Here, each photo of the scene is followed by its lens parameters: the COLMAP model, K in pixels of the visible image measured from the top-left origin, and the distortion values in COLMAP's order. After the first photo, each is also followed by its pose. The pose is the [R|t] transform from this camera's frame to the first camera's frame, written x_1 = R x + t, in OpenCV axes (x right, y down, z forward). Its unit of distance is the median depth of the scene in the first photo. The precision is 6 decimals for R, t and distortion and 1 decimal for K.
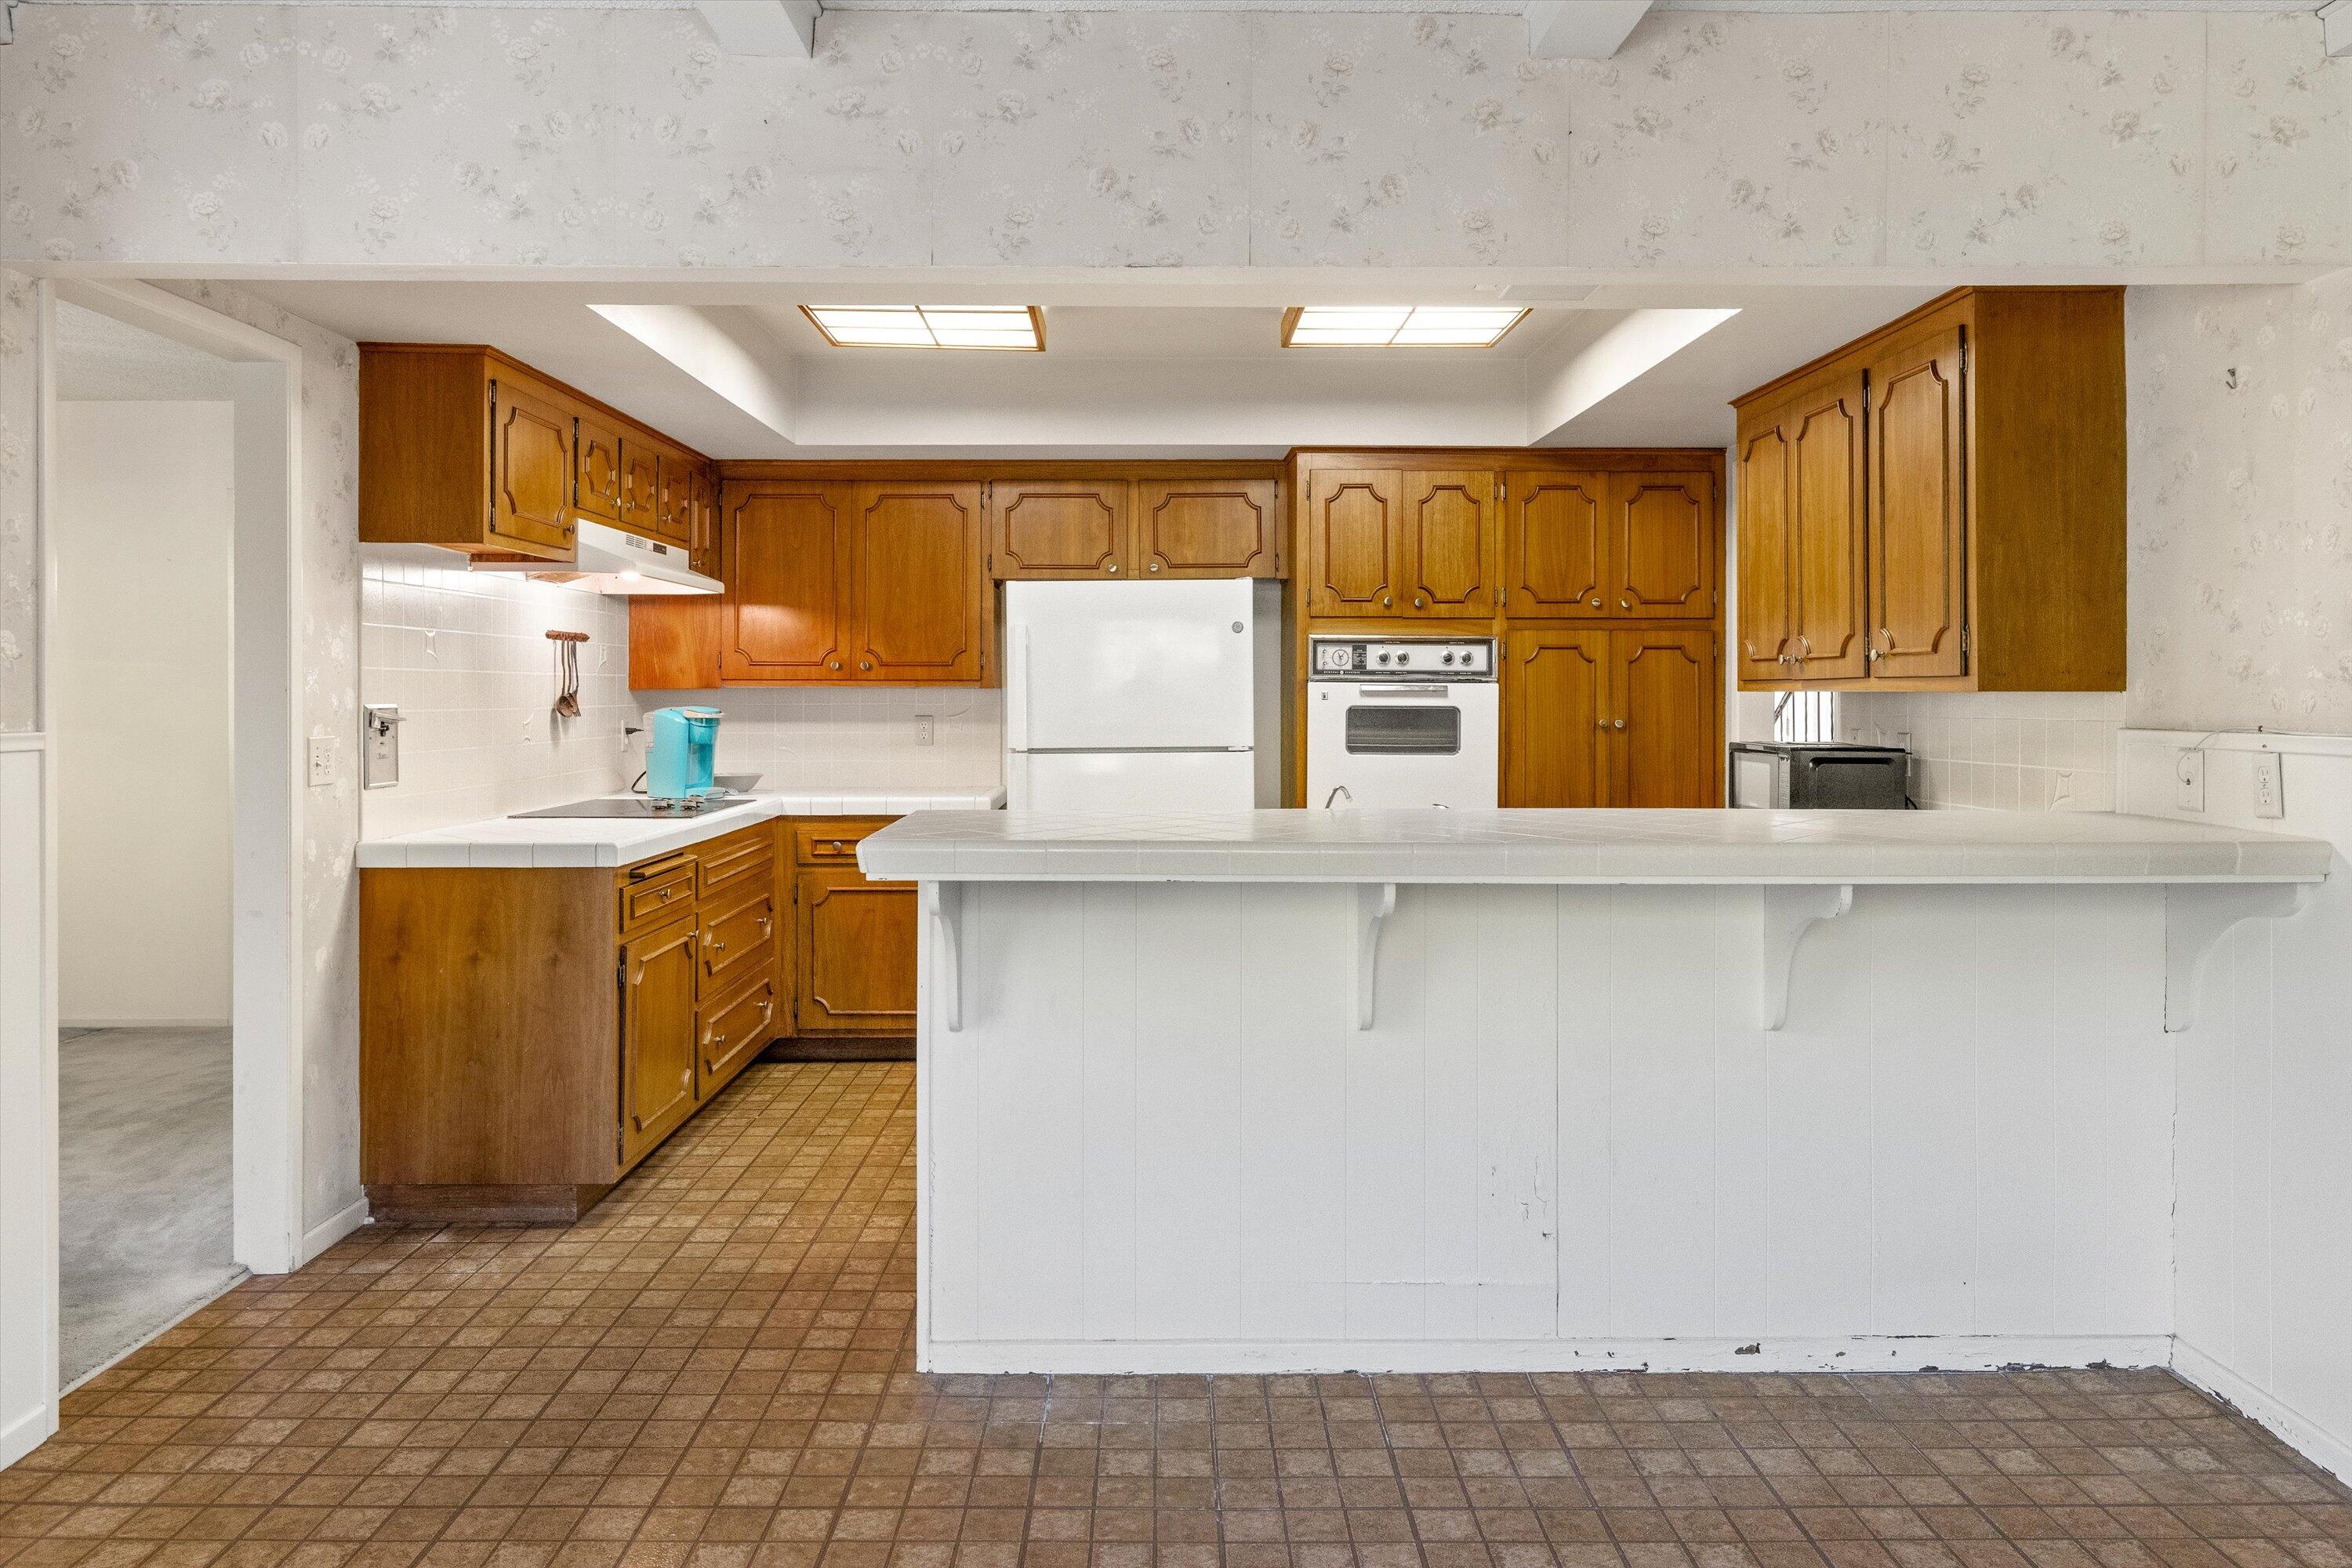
lens RADIAL K [[1613.2, 0, 1175.7], [0, 1613.2, 688.2], [0, 0, 1]] dist [-0.003623, 0.001254]
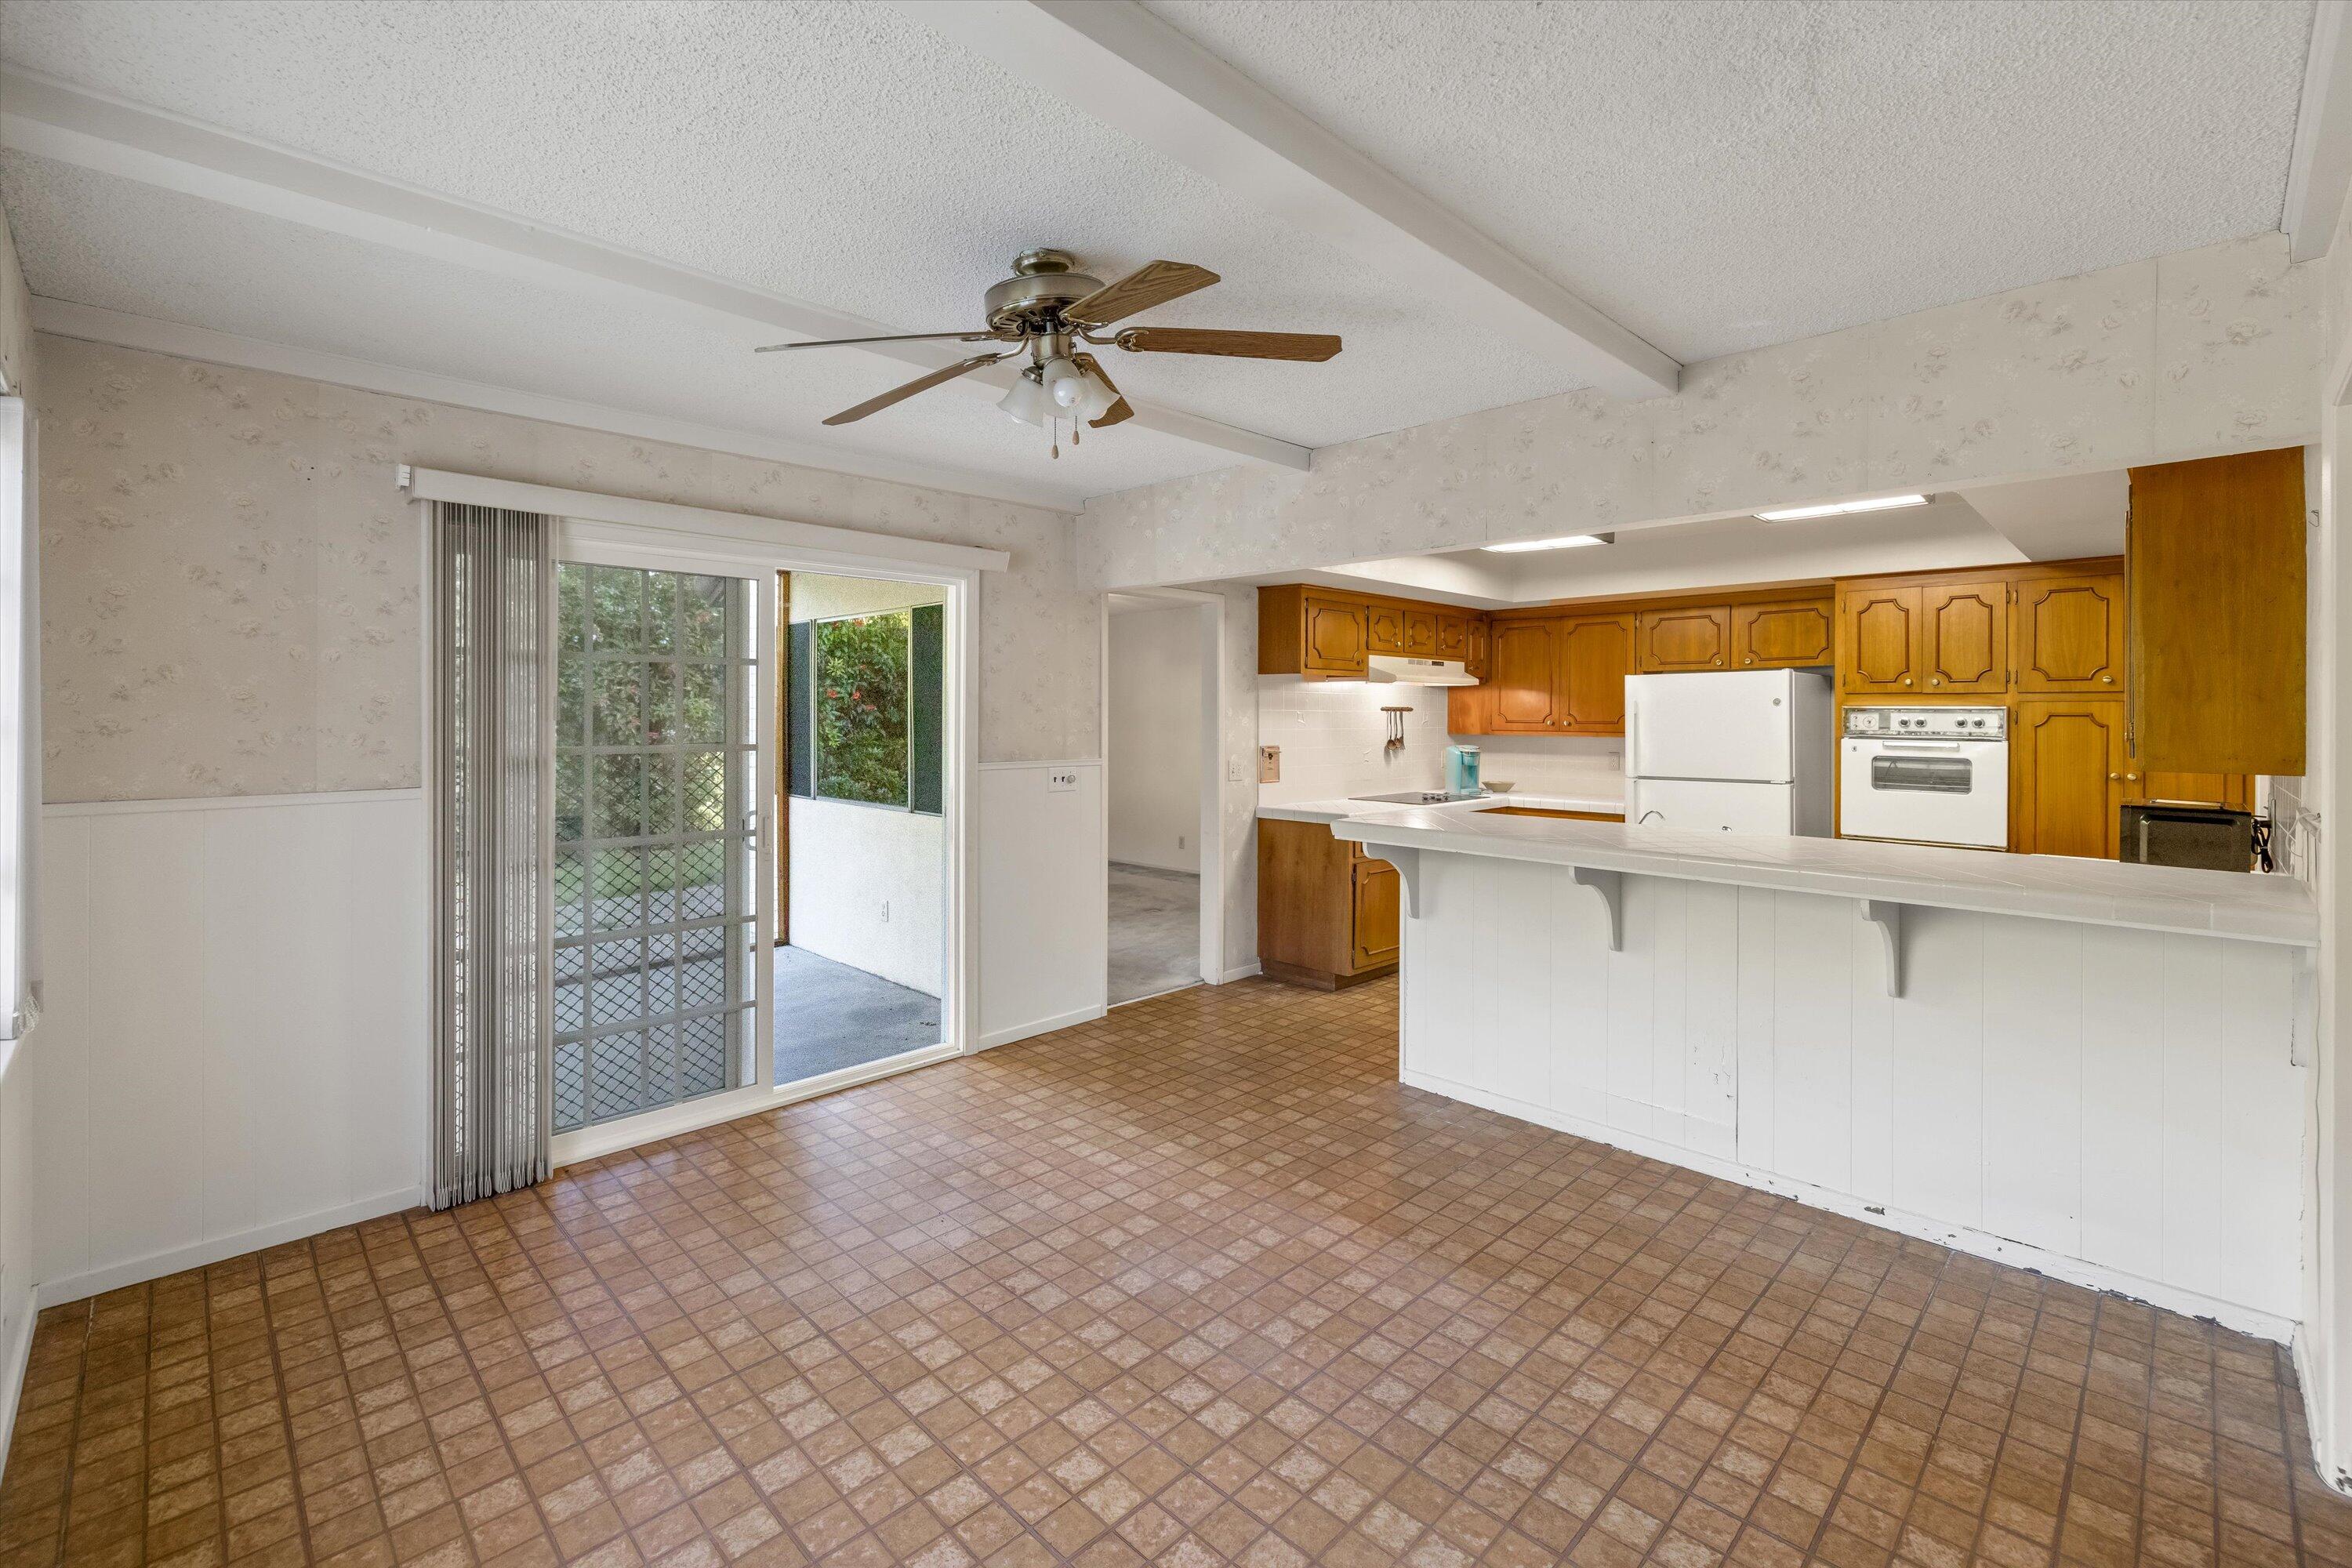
lens RADIAL K [[1024.7, 0, 1218.7], [0, 1024.7, 713.0], [0, 0, 1]] dist [-0.001616, -0.000206]
pose [[0.716860, 0.002207, -0.697214, 0.461419], [-0.003236, 0.999995, -0.000162, -0.035659], [0.697210, 0.002372, 0.716863, -0.077488]]
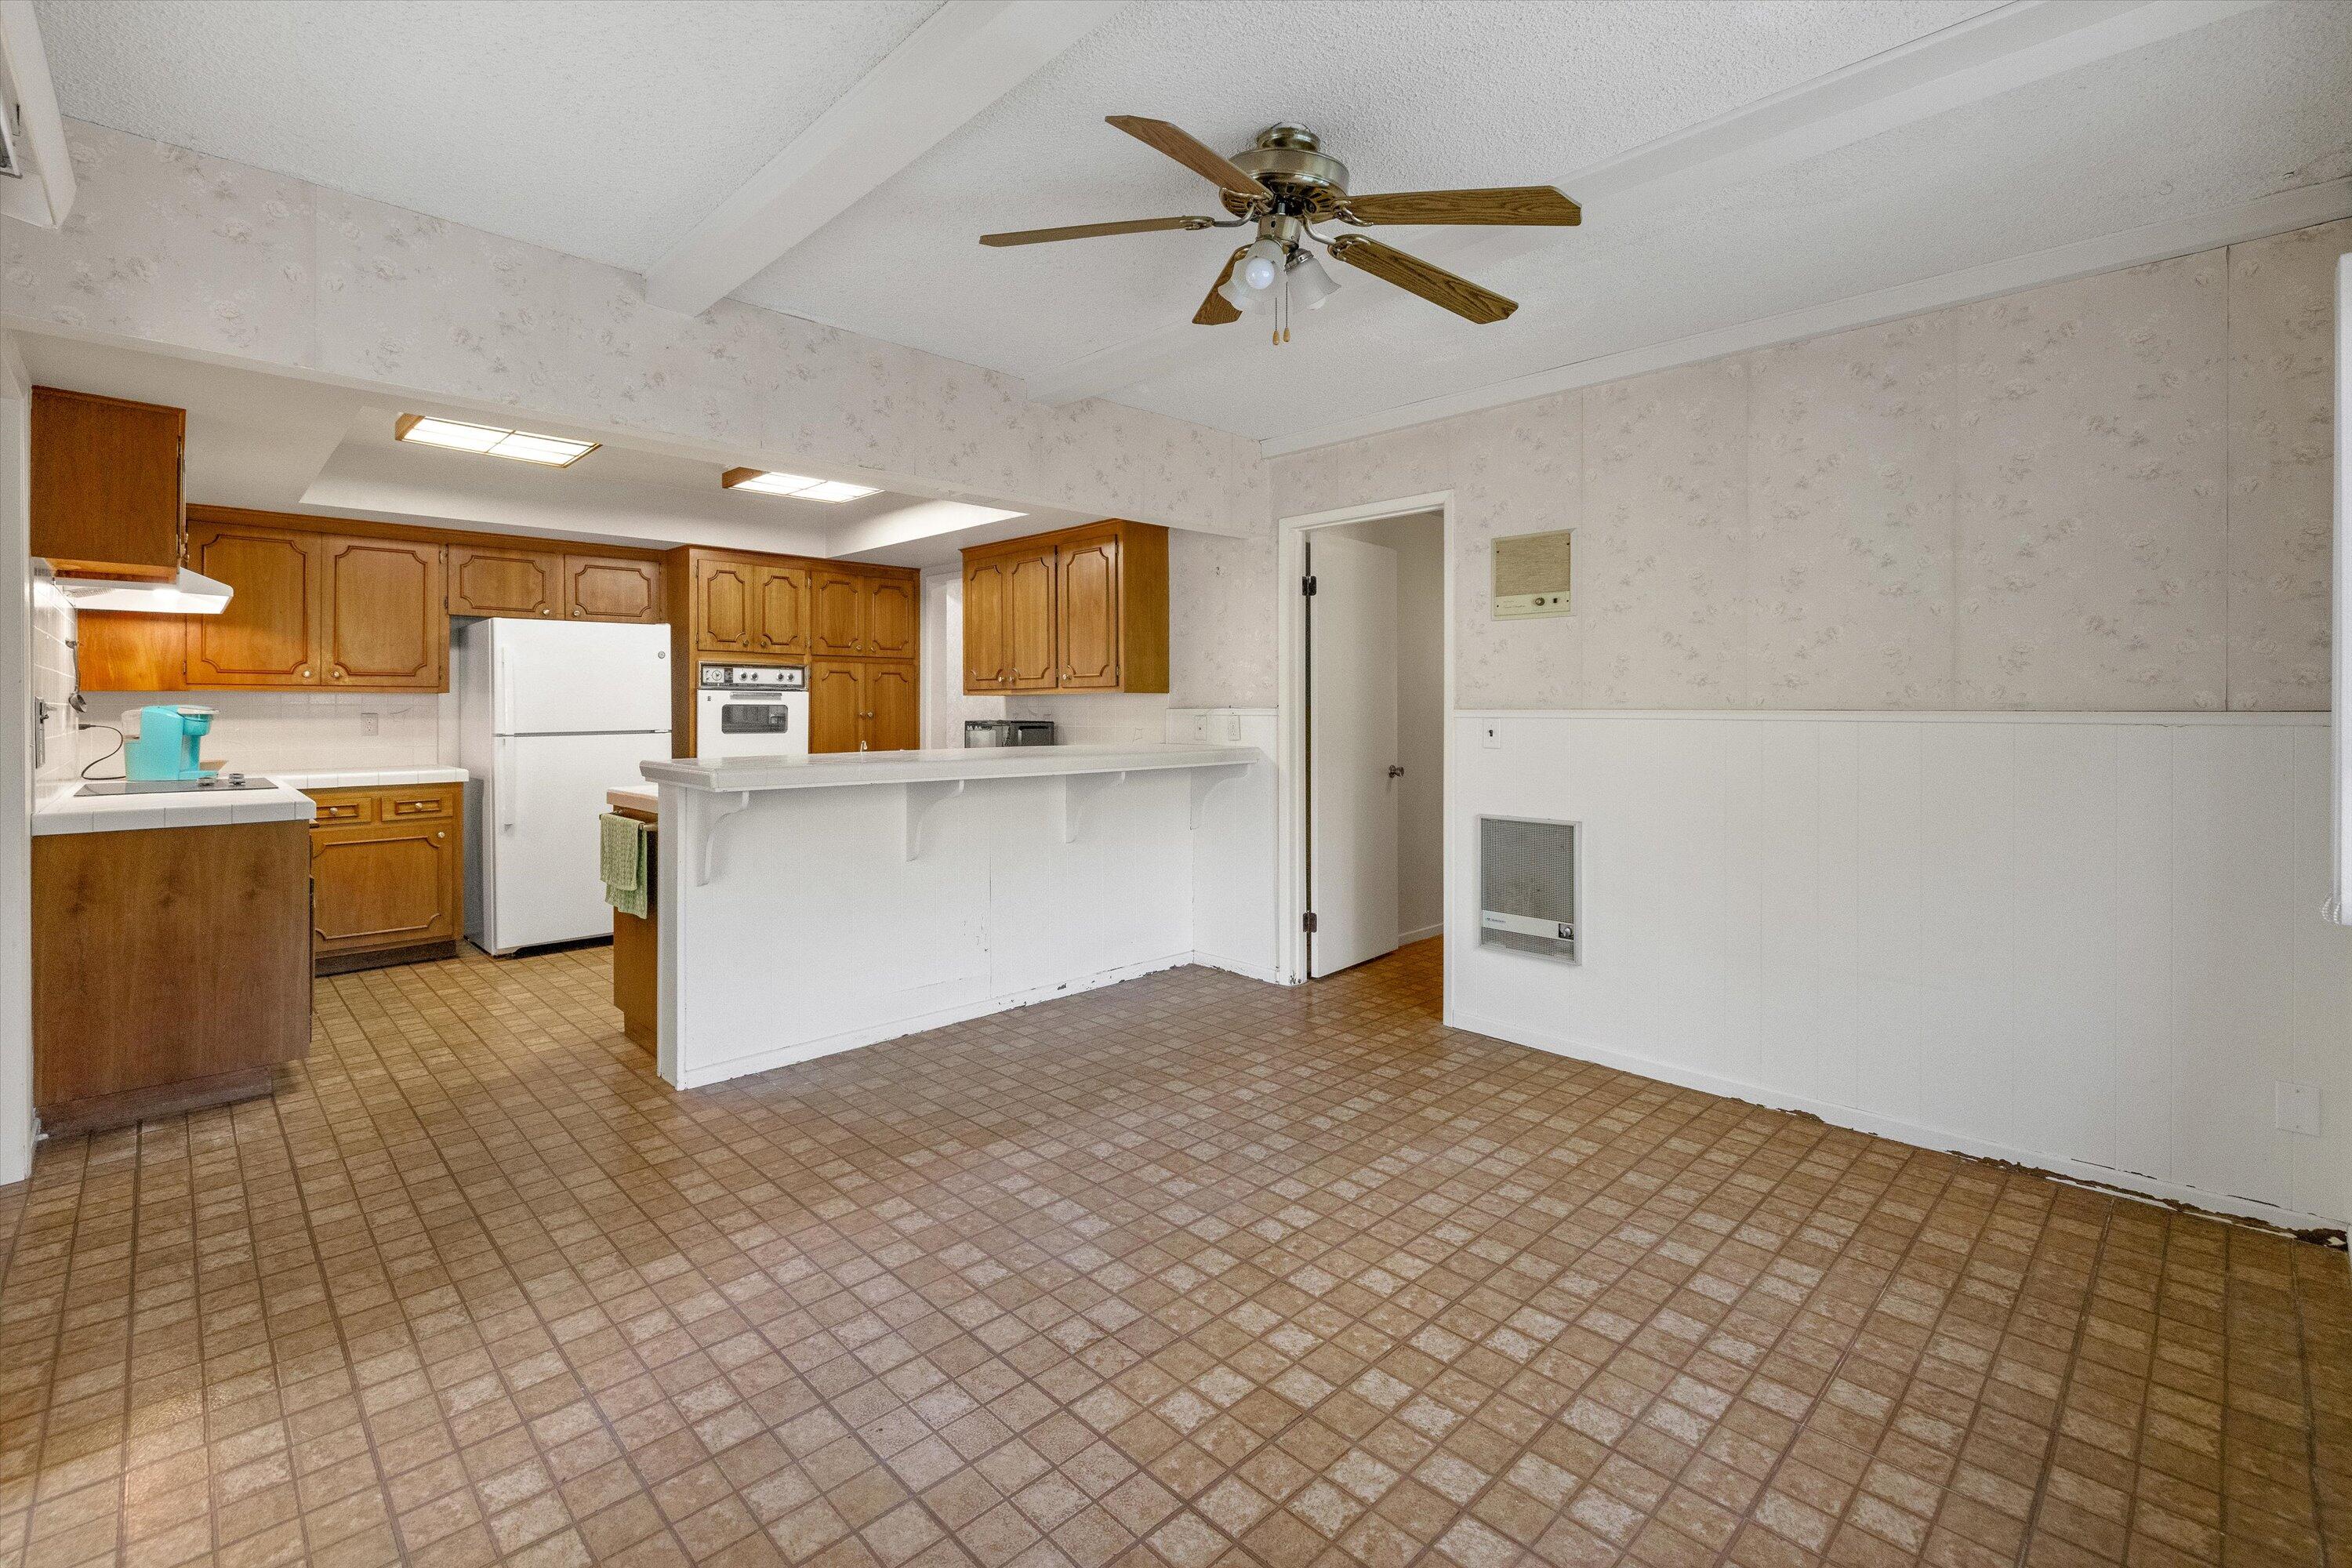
lens RADIAL K [[1024.7, 0, 1142.7], [0, 1024.7, 708.4], [0, 0, 1]] dist [-0.001616, -0.000206]
pose [[0.731346, -0.002283, 0.682002, -0.420914], [0.000802, 0.999997, 0.002488, 0.017782], [-0.682006, -0.001273, 0.731346, -0.088182]]
